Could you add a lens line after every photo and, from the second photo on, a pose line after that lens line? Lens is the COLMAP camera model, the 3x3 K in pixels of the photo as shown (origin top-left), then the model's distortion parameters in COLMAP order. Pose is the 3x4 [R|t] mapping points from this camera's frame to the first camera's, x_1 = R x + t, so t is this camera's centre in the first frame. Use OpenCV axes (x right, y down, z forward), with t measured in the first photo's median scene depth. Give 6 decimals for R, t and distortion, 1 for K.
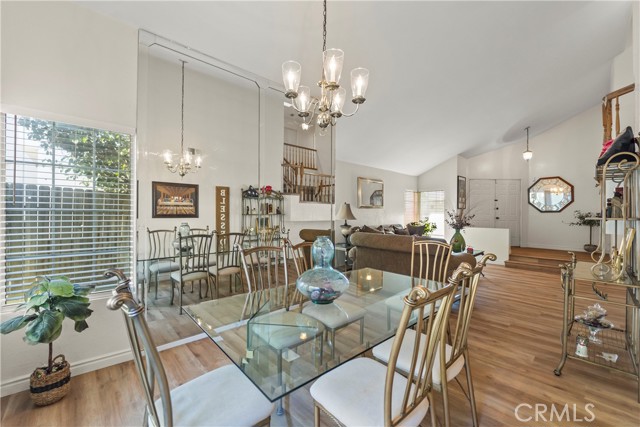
lens RADIAL K [[265.7, 0, 319.1], [0, 265.7, 212.4], [0, 0, 1]] dist [-0.008388, -0.000694]
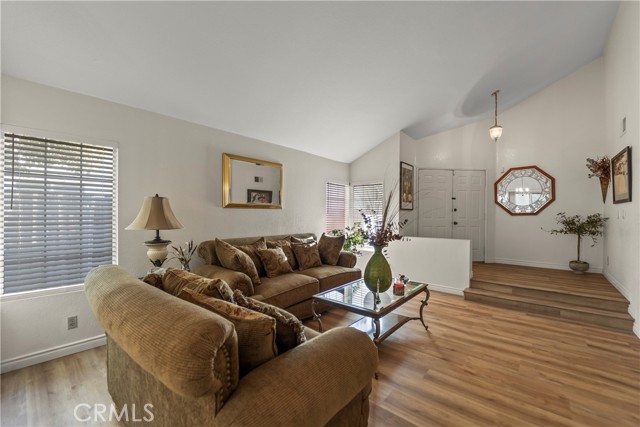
lens RADIAL K [[265.7, 0, 319.8], [0, 265.7, 215.9], [0, 0, 1]] dist [-0.008388, -0.000694]
pose [[0.995077, 0.000776, 0.099104, 0.252353], [-0.001065, 0.999995, 0.002864, 0.000309], [-0.099102, -0.002956, 0.995073, 0.342282]]
